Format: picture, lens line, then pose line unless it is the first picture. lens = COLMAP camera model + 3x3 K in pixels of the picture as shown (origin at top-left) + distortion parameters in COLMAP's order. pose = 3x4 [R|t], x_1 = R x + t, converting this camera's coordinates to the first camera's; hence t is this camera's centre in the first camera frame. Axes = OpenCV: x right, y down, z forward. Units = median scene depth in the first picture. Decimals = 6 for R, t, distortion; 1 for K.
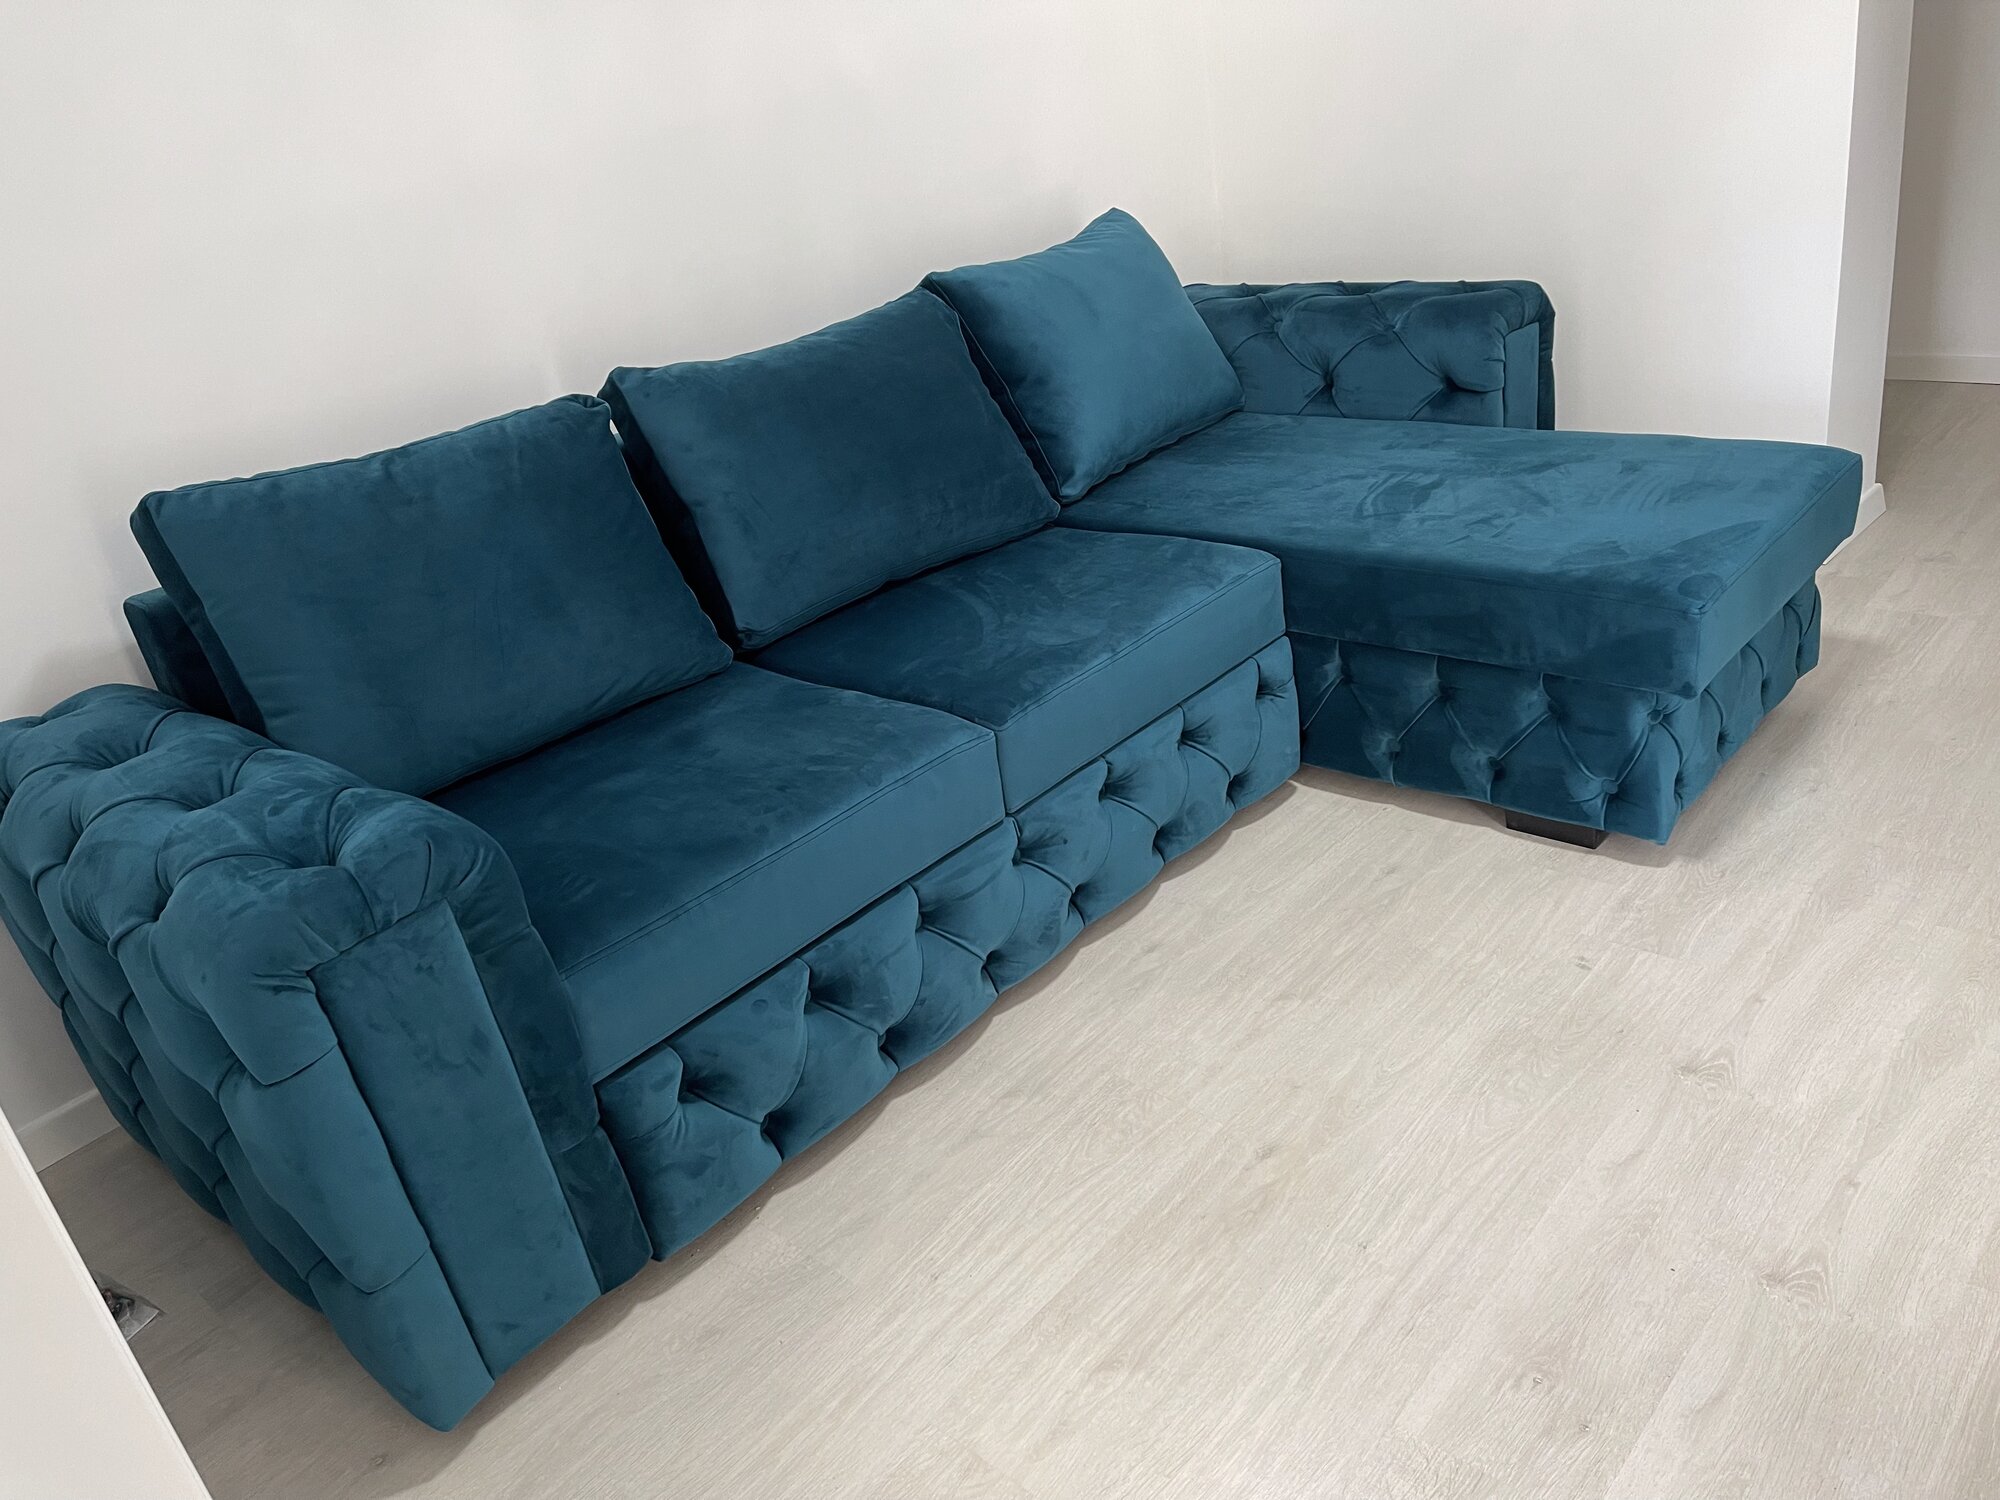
lens RADIAL K [[1467.5, 0, 976.2], [0, 1467.5, 736.2], [0, 0, 1]] dist [0.058119, -0.059051]
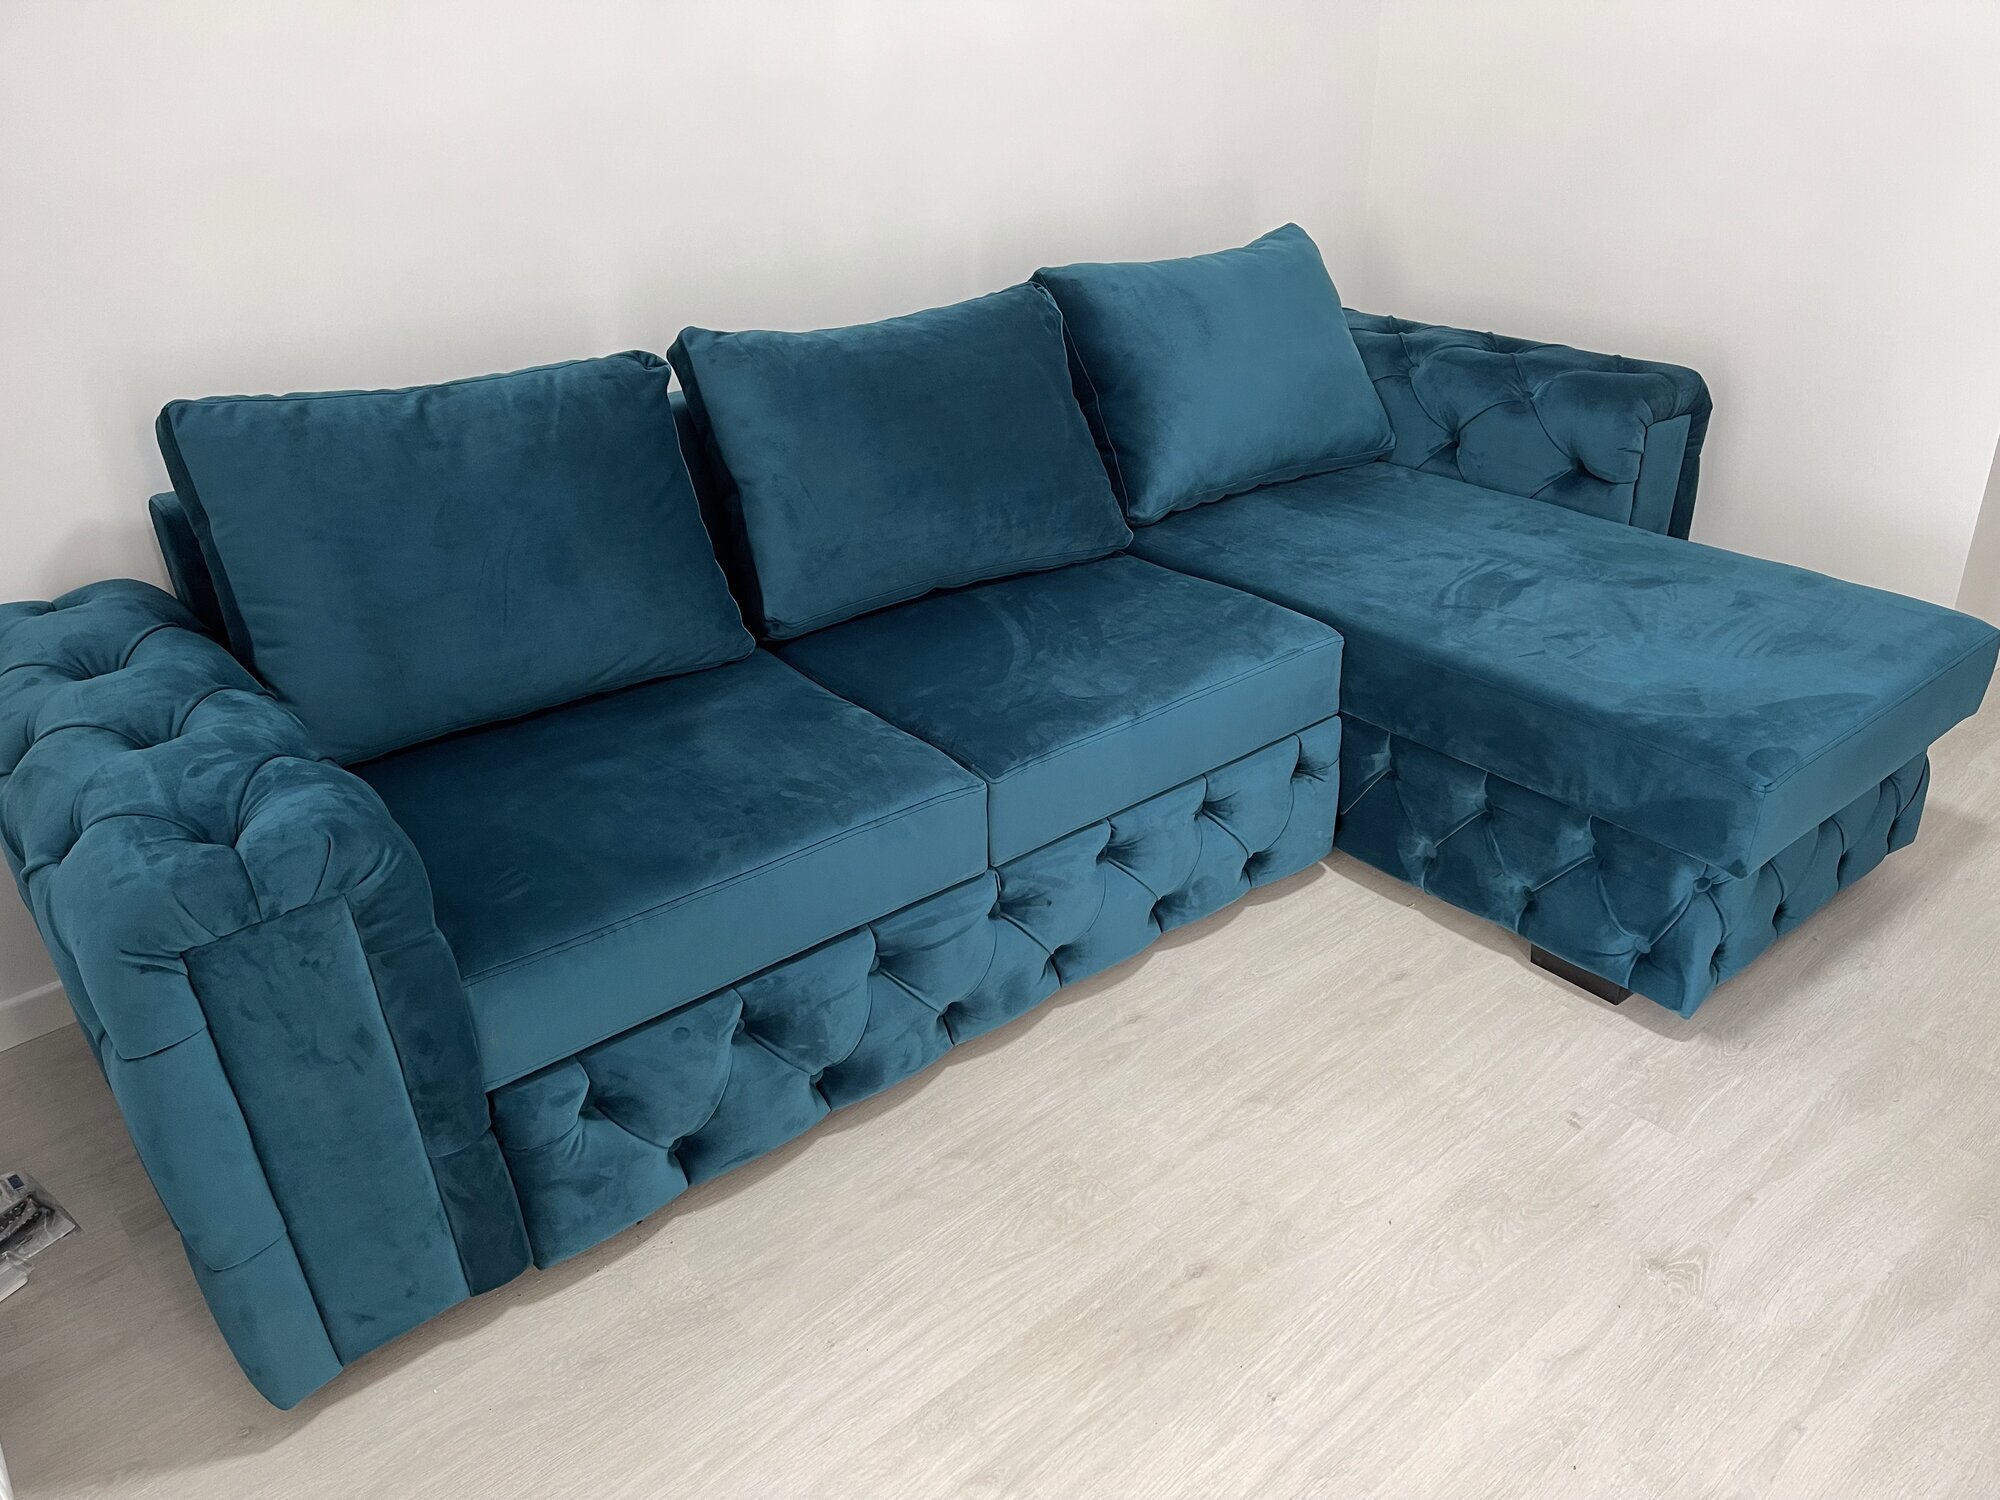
lens RADIAL K [[1466.1, 0, 1004.4], [0, 1466.1, 753.3], [0, 0, 1]] dist [0.051621, -0.045562]
pose [[0.982656, 0.171693, -0.070064, 0.083879], [-0.167394, 0.983860, 0.063236, -0.081510], [0.079791, -0.050411, 0.995536, 0.053173]]
